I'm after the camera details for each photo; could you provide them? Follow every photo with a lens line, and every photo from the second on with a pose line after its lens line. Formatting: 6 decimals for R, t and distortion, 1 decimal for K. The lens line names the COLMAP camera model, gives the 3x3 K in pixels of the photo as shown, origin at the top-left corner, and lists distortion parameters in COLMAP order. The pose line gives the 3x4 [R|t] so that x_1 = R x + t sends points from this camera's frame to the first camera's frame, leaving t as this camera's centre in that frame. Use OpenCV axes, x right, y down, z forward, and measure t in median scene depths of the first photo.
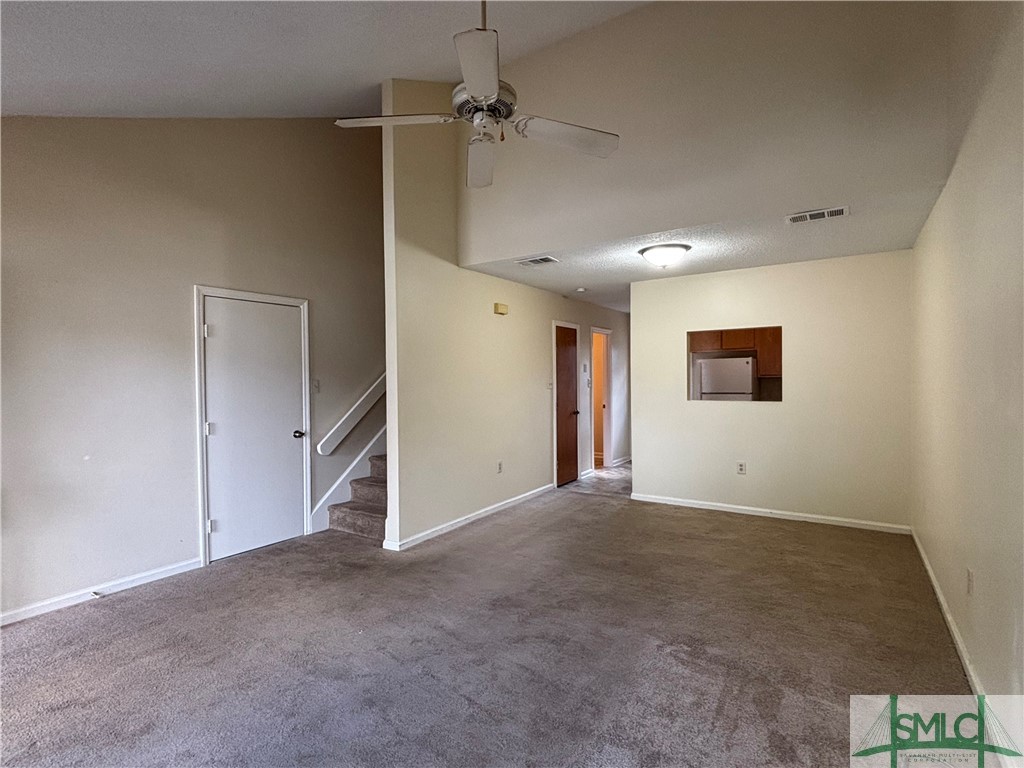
lens RADIAL K [[507.8, 0, 508.5], [0, 507.8, 379.4], [0, 0, 1]] dist [0.000096, 0.000054]
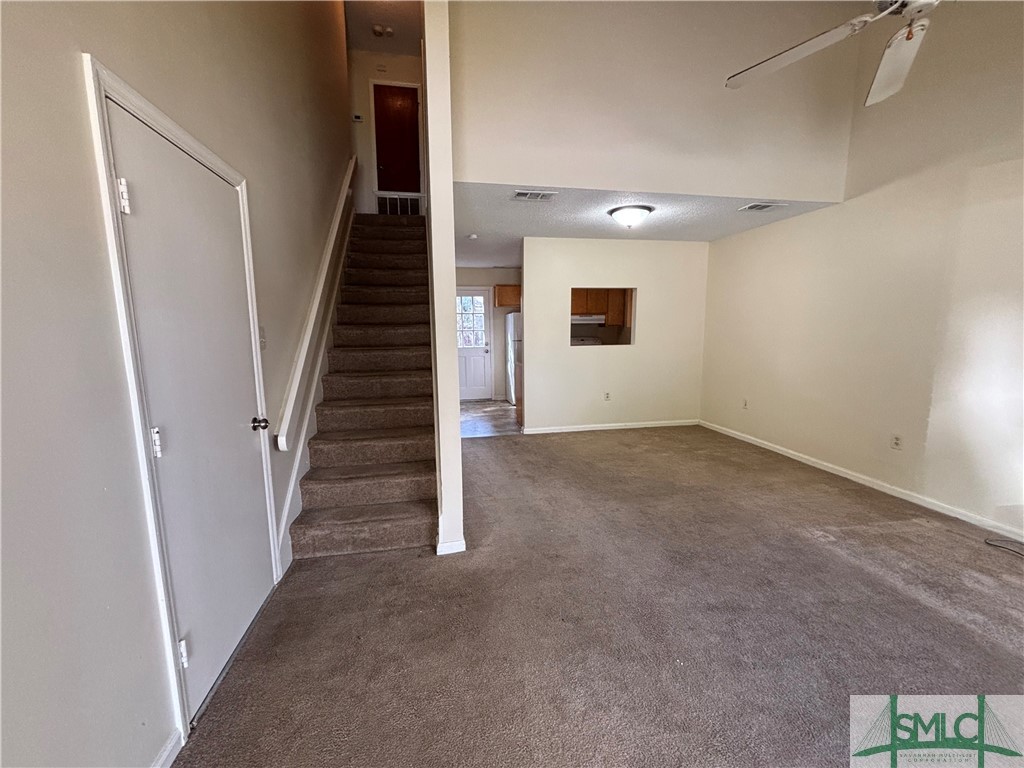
lens RADIAL K [[411.9, 0, 516.8], [0, 411.9, 385.0], [0, 0, 1]] dist [-0.000640, -0.001119]
pose [[0.714339, -0.095334, 0.693276, -0.492916], [0.002805, 0.991059, 0.133393, 0.003441], [-0.699794, -0.093343, 0.708220, 0.450956]]
